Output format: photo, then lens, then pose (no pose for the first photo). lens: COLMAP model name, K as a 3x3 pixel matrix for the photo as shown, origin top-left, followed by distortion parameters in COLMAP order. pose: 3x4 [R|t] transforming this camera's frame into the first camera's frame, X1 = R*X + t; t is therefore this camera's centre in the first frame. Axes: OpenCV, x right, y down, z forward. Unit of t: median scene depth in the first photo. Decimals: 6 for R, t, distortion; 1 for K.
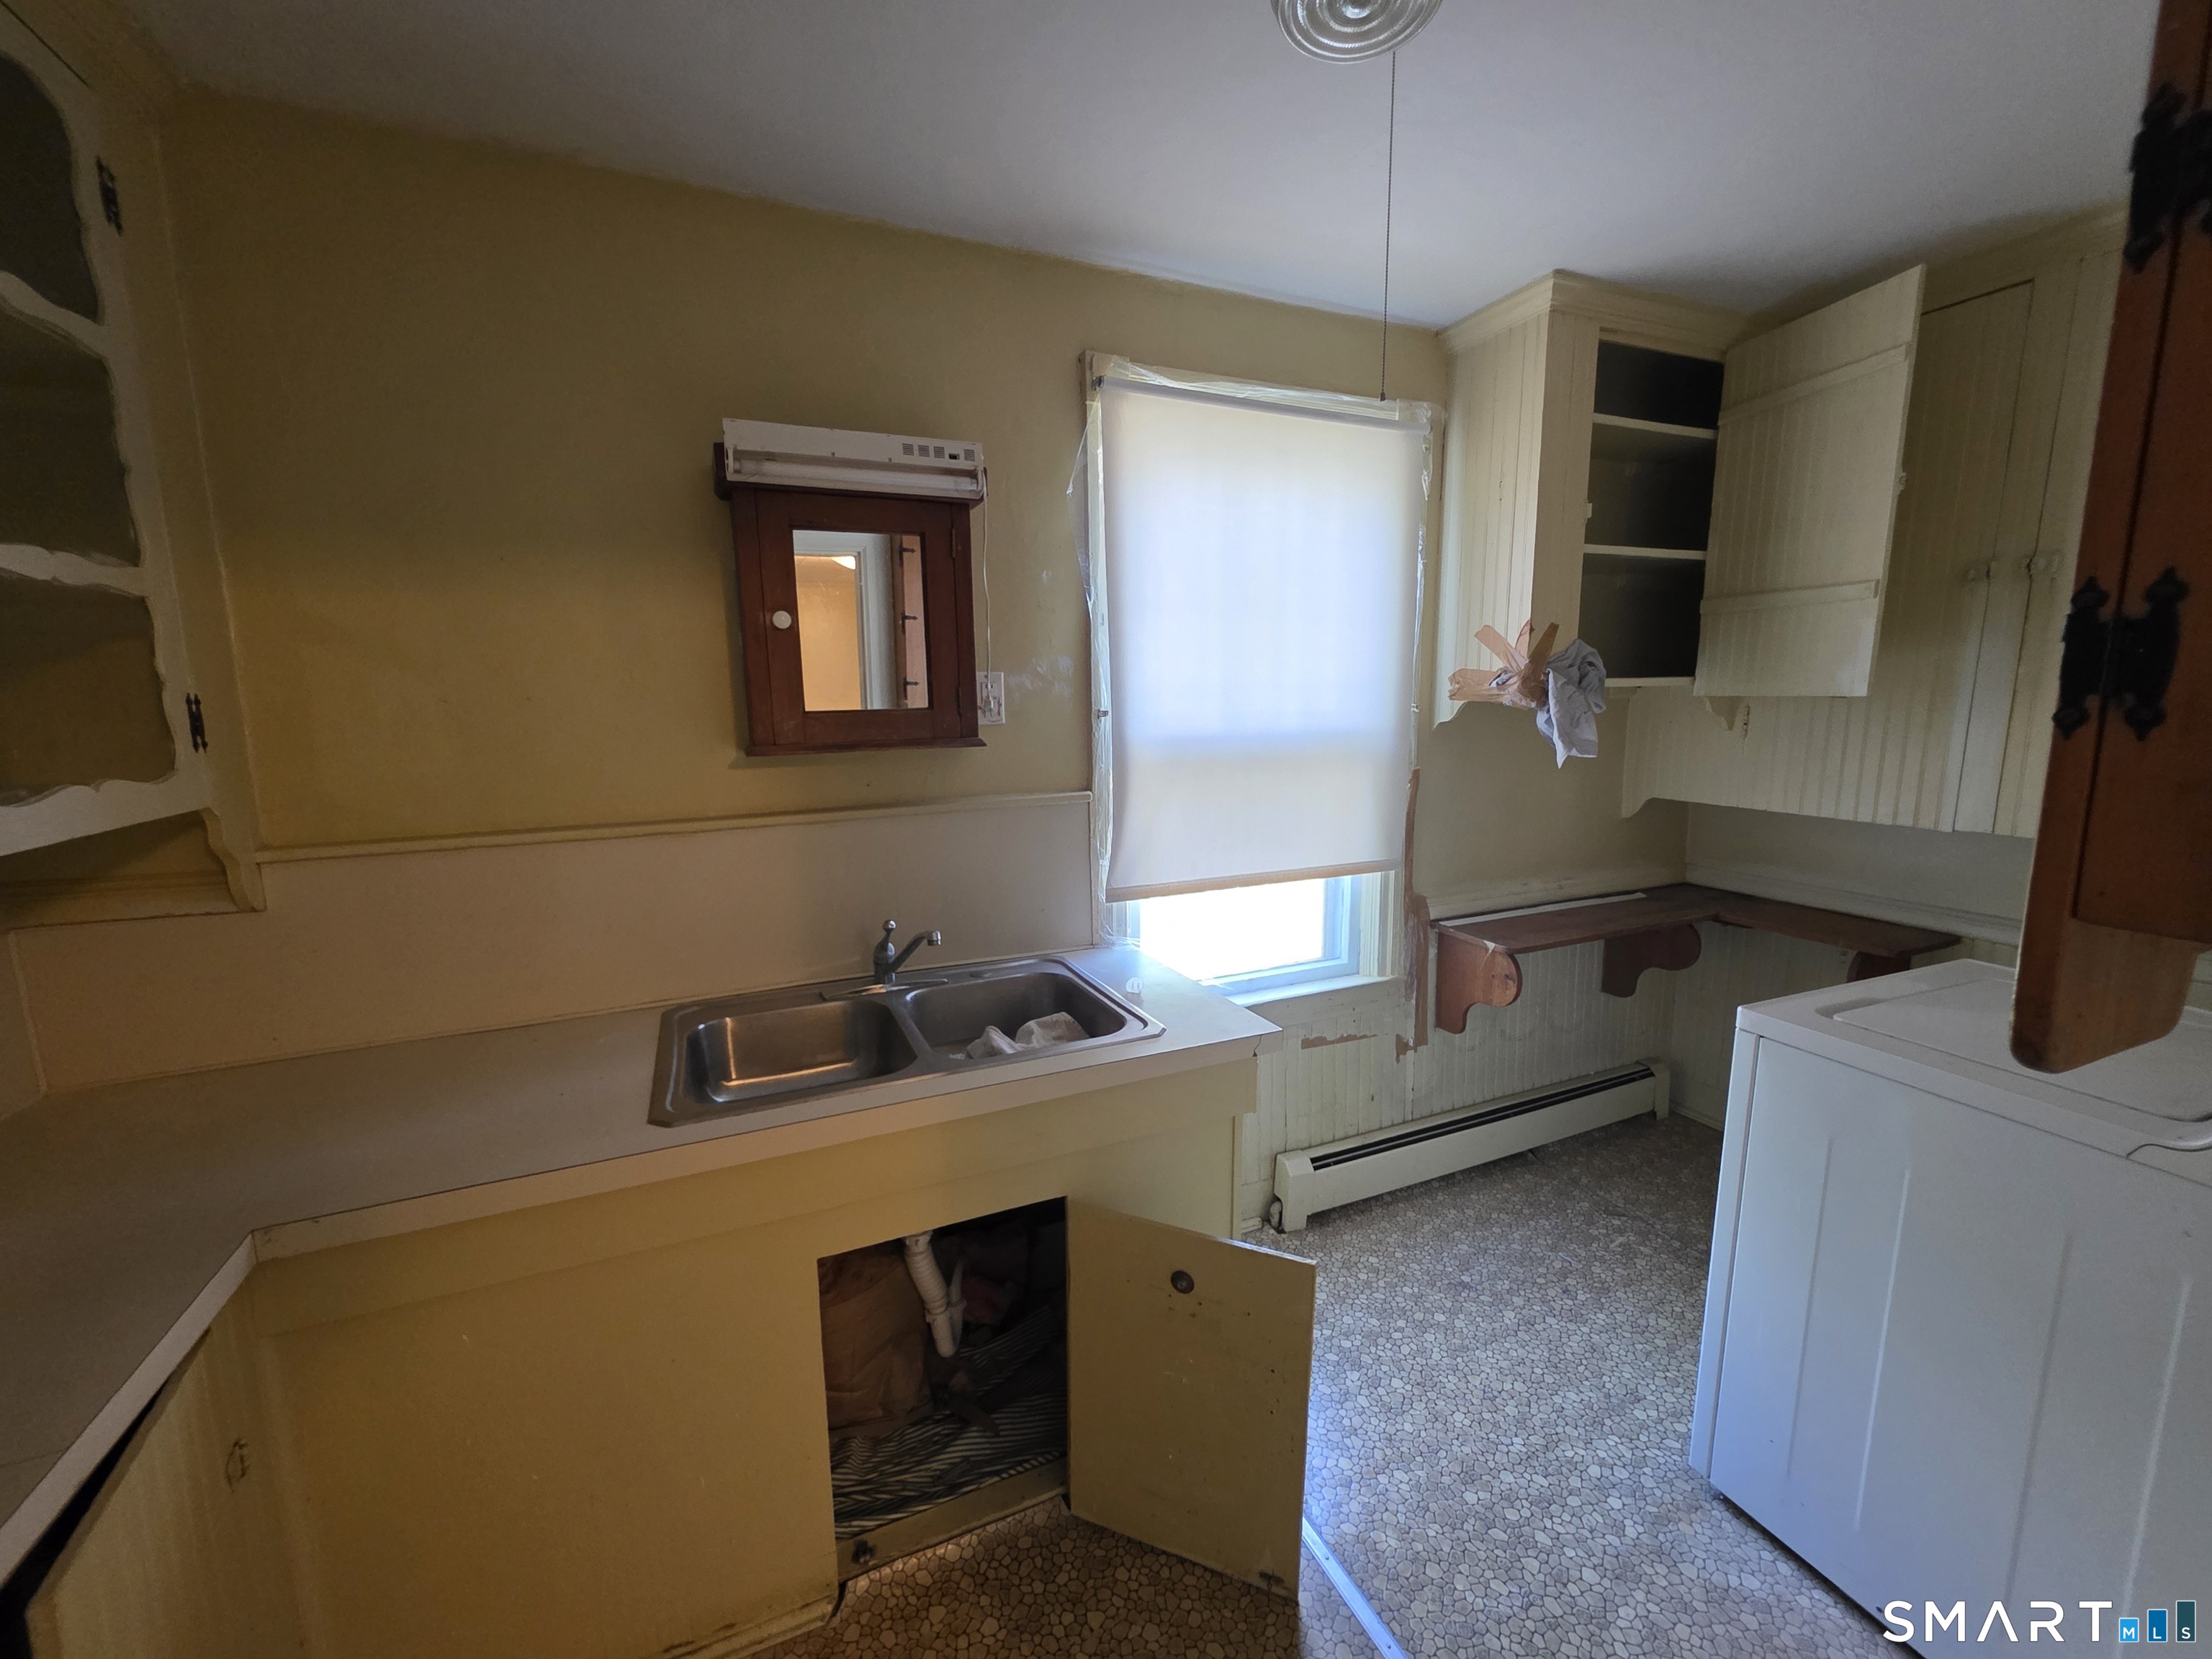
lens RADIAL K [[884.8, 0, 1104.9], [0, 884.8, 839.8], [0, 0, 1]] dist [0.001712, 0.000165]
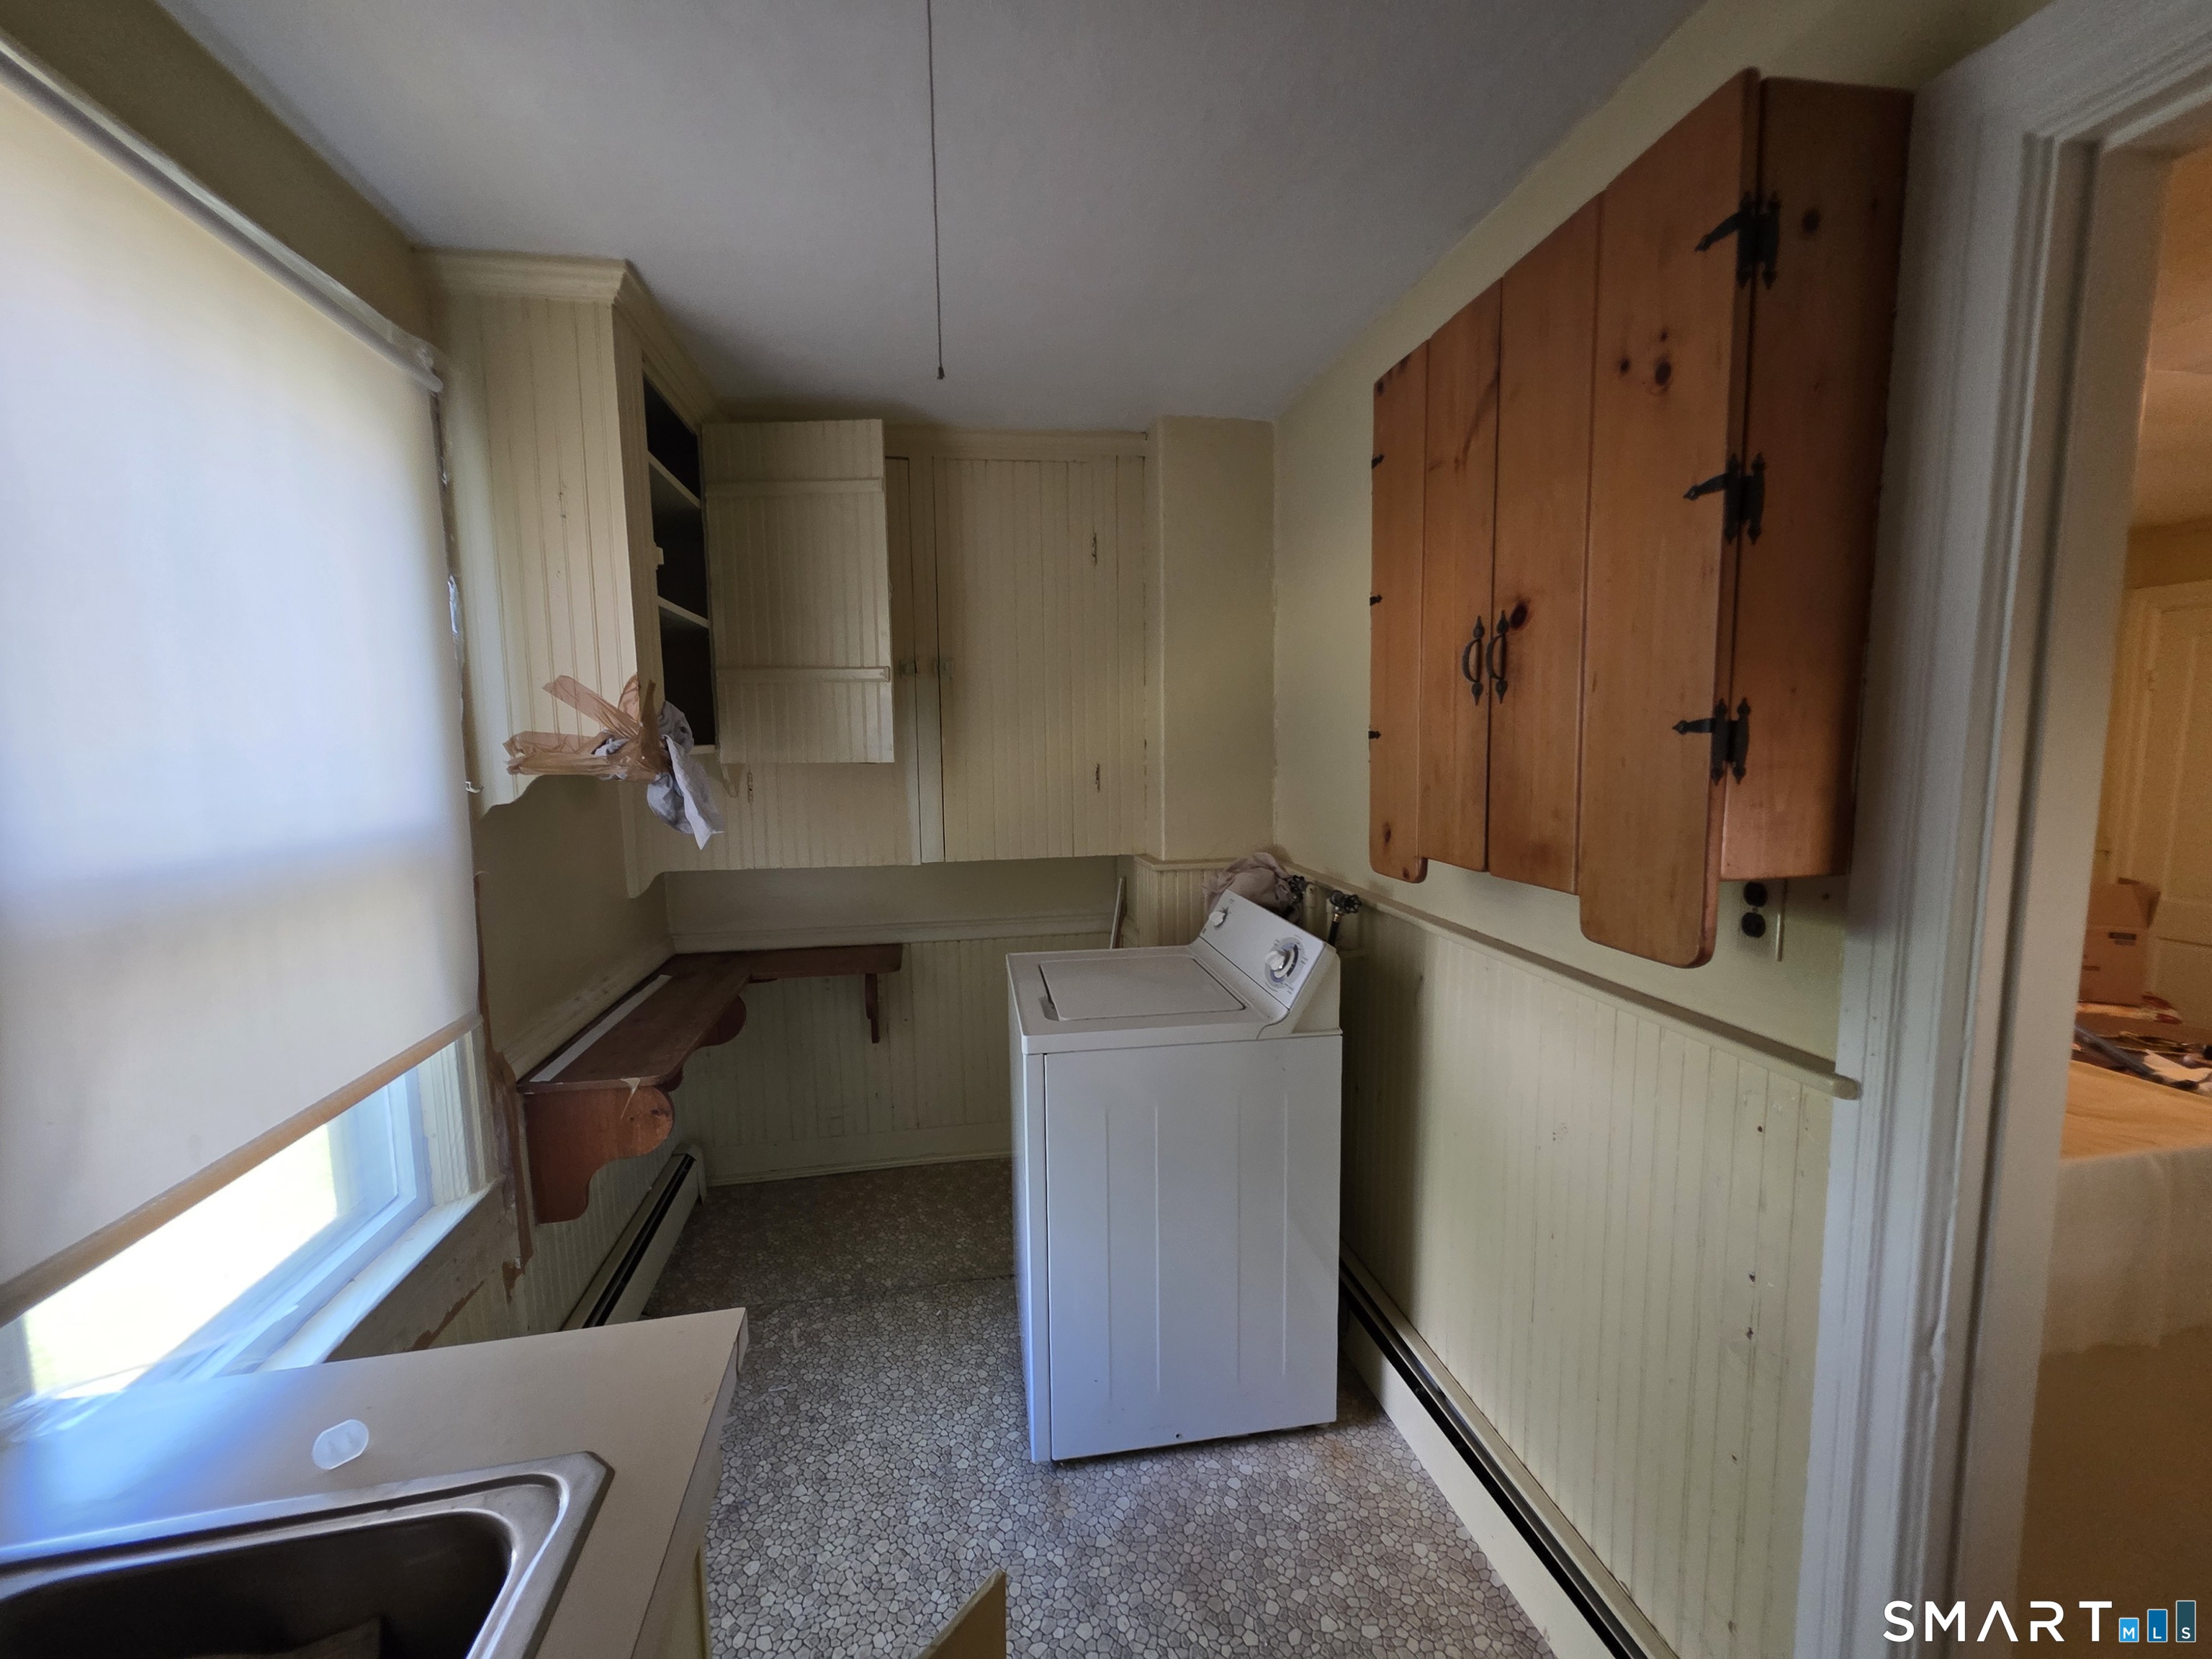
lens RADIAL K [[884.8, 0, 1104.9], [0, 884.8, 839.8], [0, 0, 1]] dist [0.001712, 0.000165]
pose [[0.226131, -0.098800, 0.969073, -0.230120], [0.168536, 0.983808, 0.060975, -0.076236], [-0.959406, 0.149535, 0.239121, 0.415978]]
